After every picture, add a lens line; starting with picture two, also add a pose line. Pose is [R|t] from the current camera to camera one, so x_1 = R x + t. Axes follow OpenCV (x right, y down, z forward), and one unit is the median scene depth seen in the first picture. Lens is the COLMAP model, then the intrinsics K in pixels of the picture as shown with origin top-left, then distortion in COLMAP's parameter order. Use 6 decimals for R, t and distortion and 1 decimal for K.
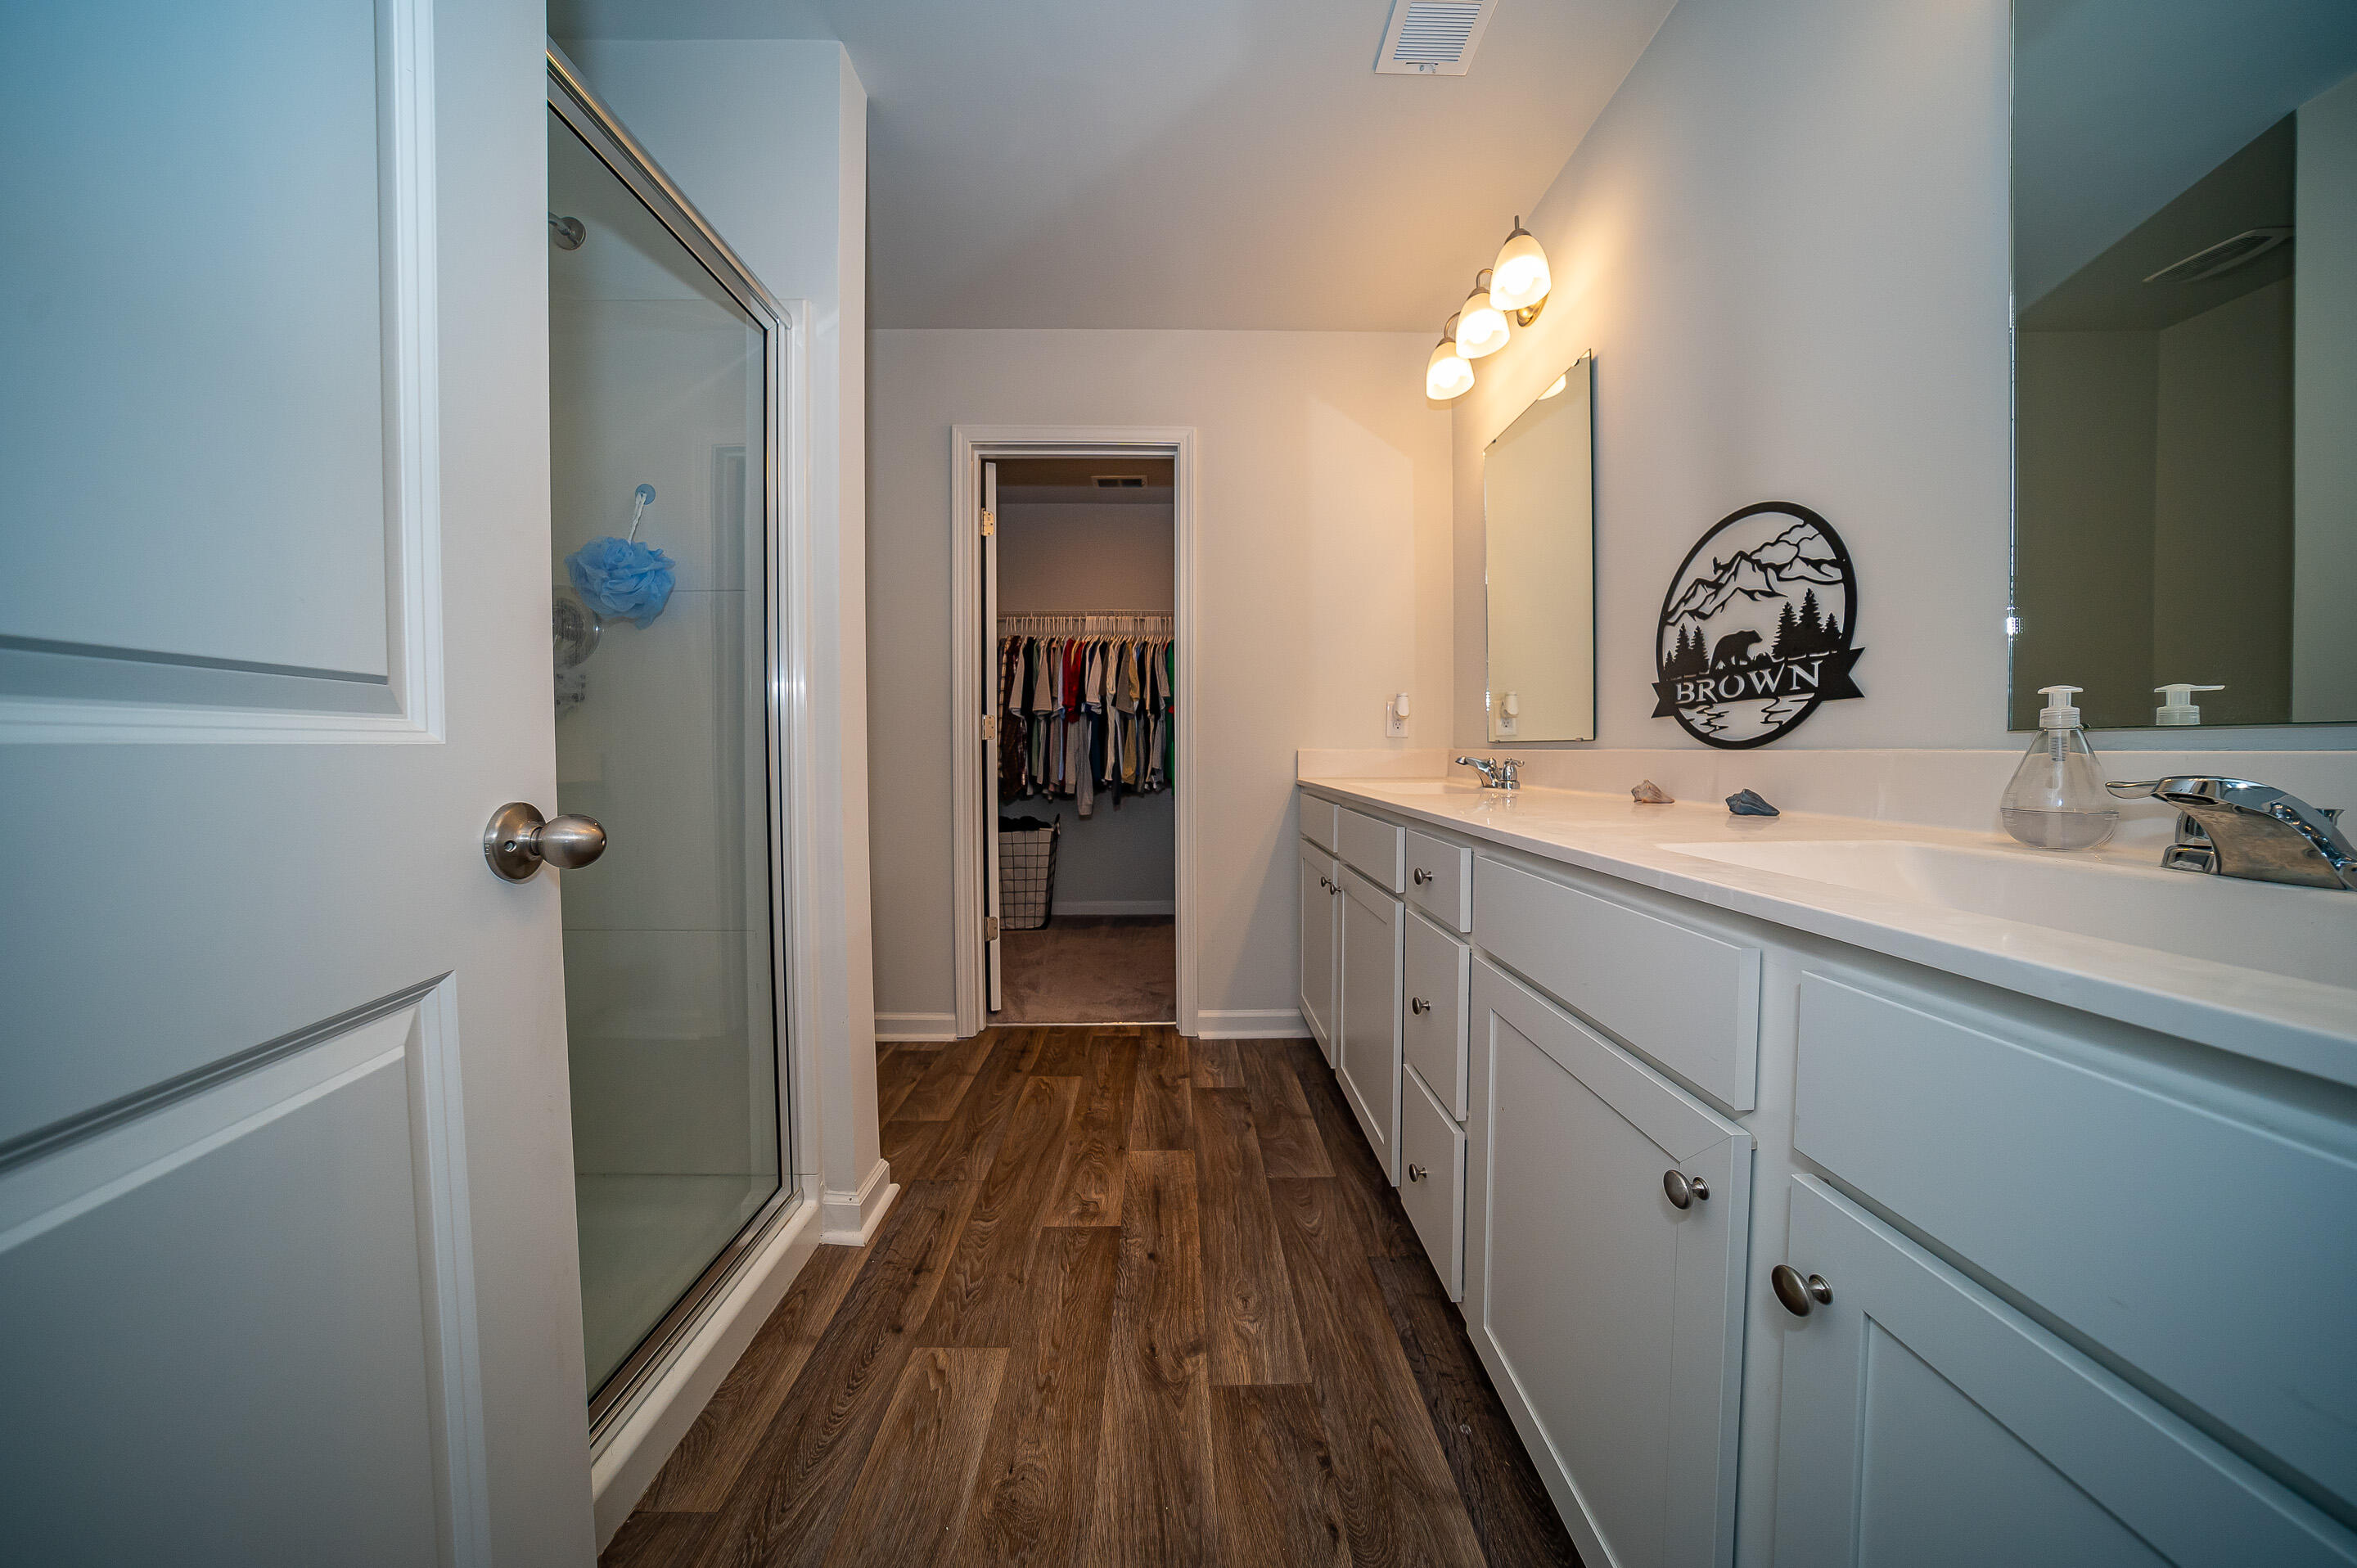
lens RADIAL K [[691.3, 0, 1170.9], [0, 691.3, 750.9], [0, 0, 1]] dist [-0.035847, 0.000101]
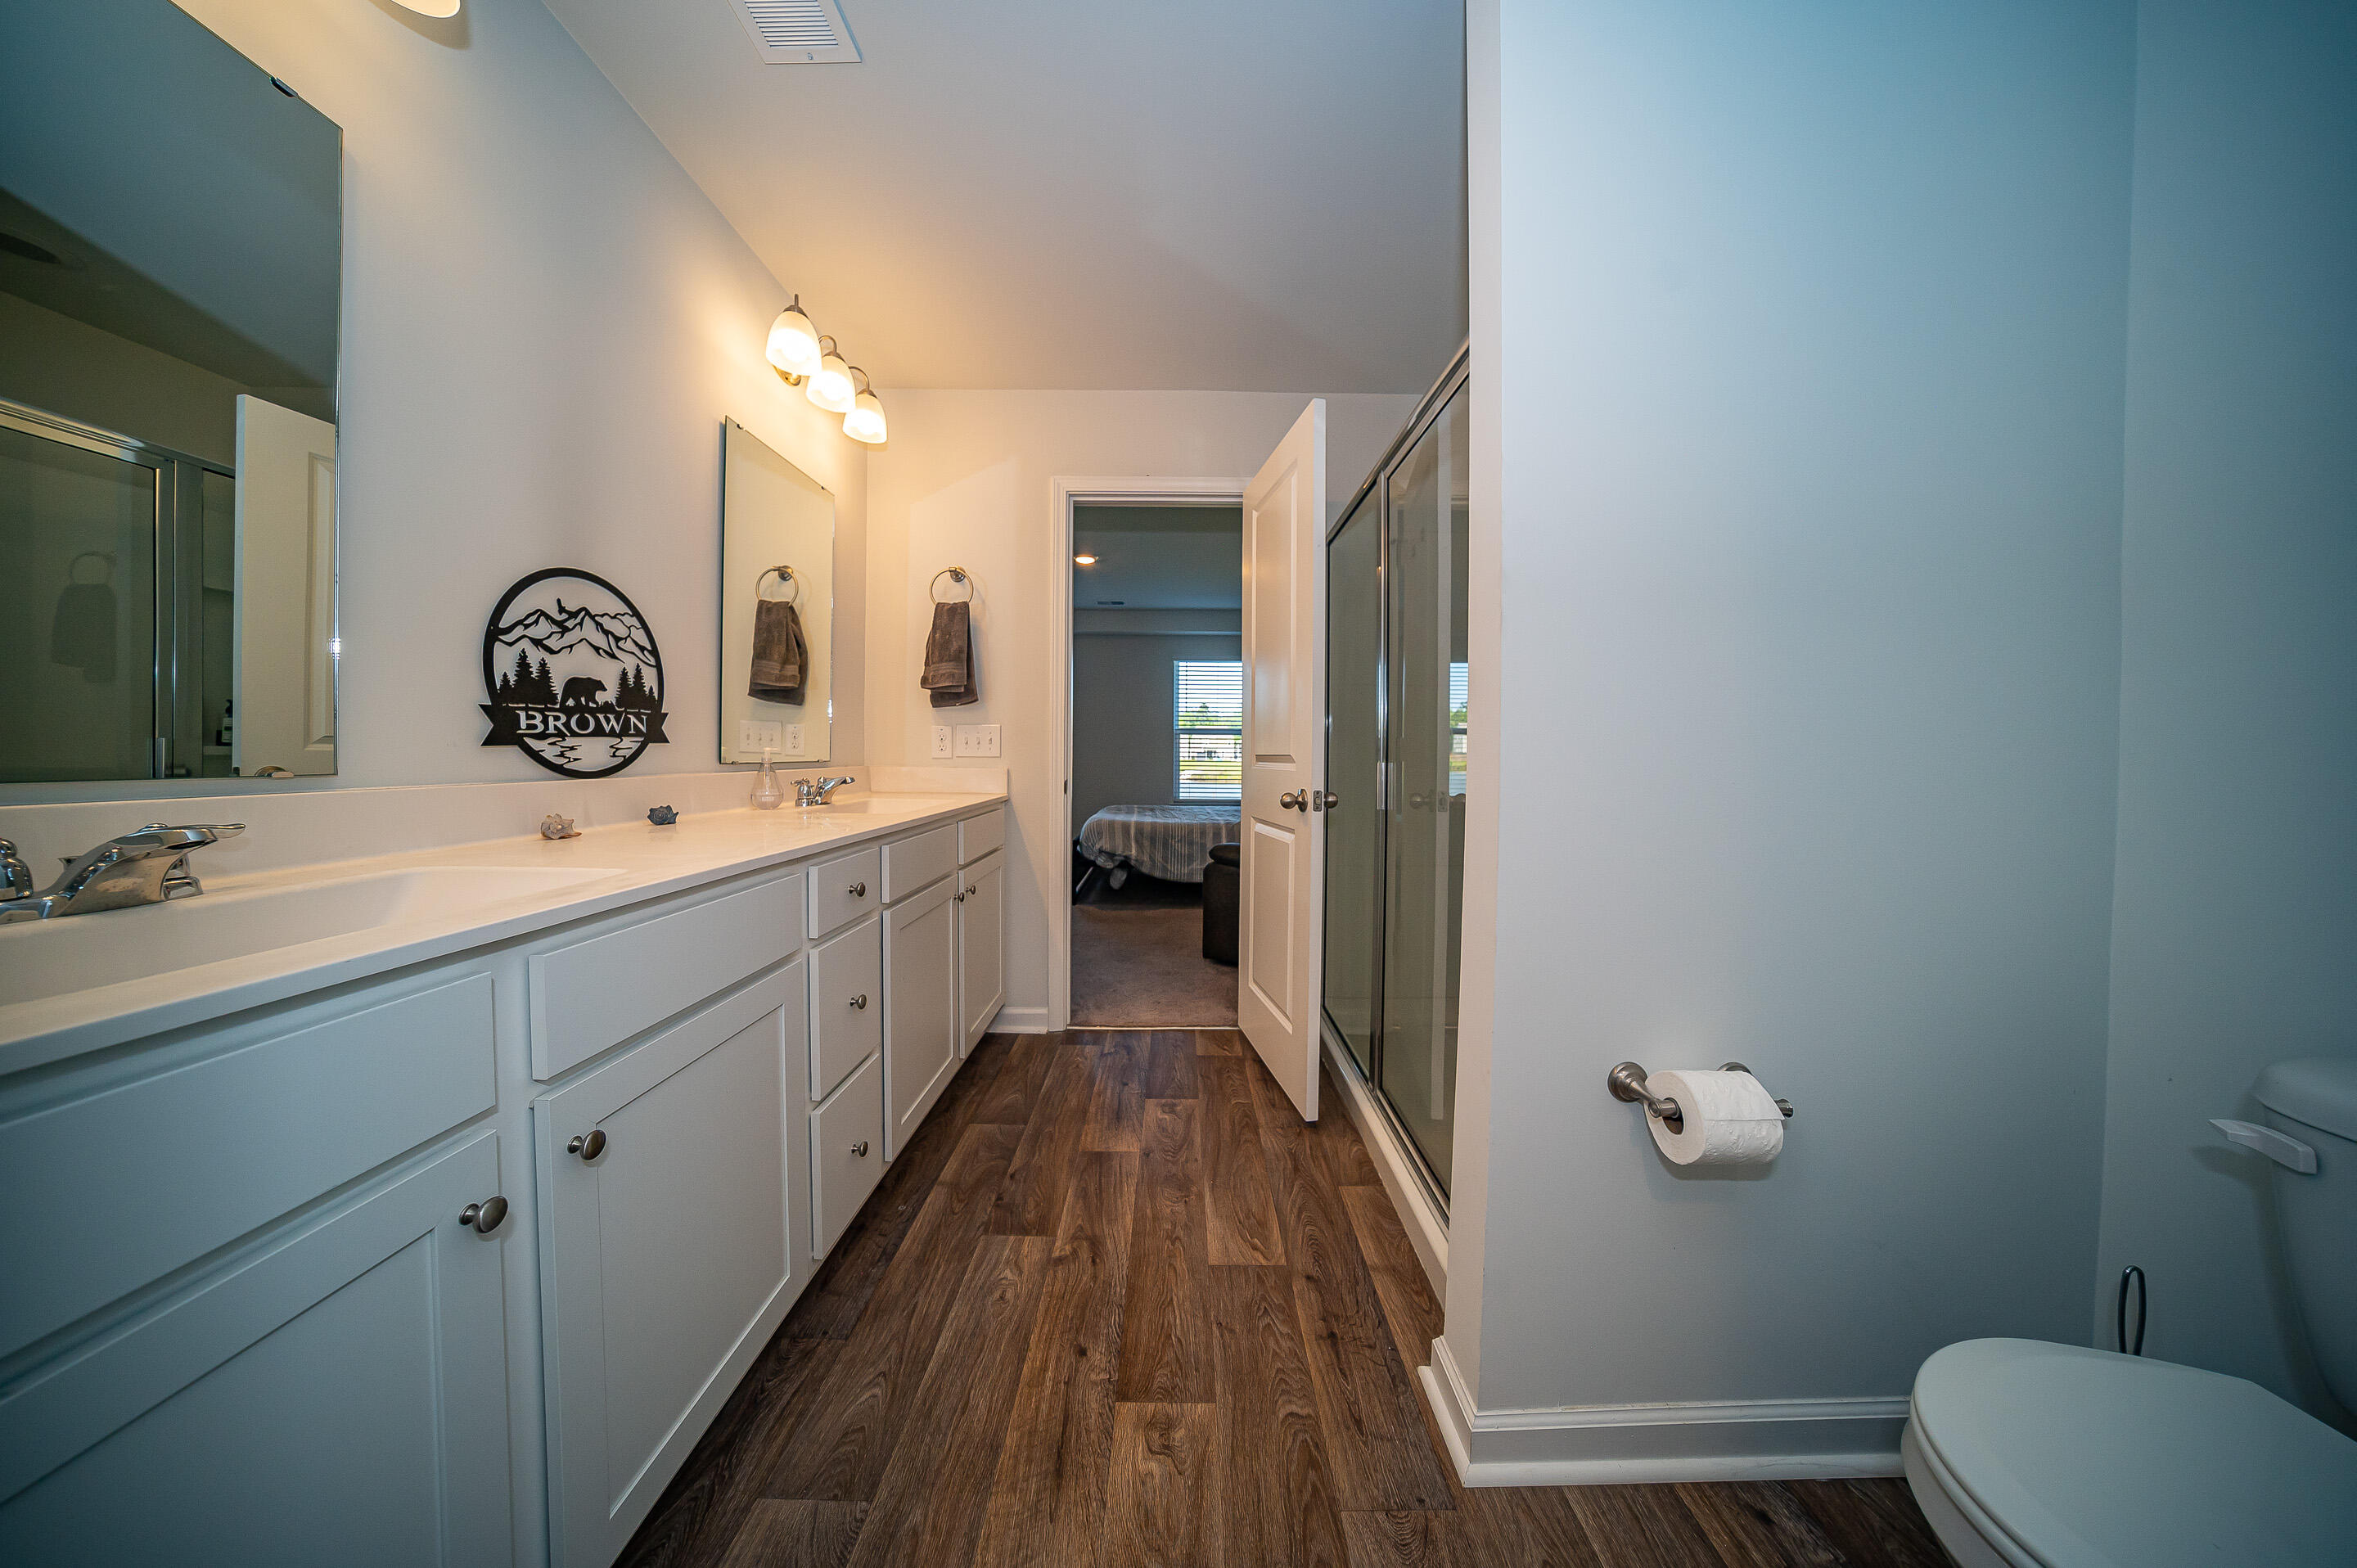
lens RADIAL K [[674.6, 0, 1178.7], [0, 674.6, 773.6], [0, 0, 1]] dist [-0.014745, 0.000080]
pose [[-0.999989, -0.004230, 0.002120, -0.174864], [-0.004153, 0.999364, 0.035410, -0.054535], [-0.002269, 0.035401, -0.999371, 2.100384]]
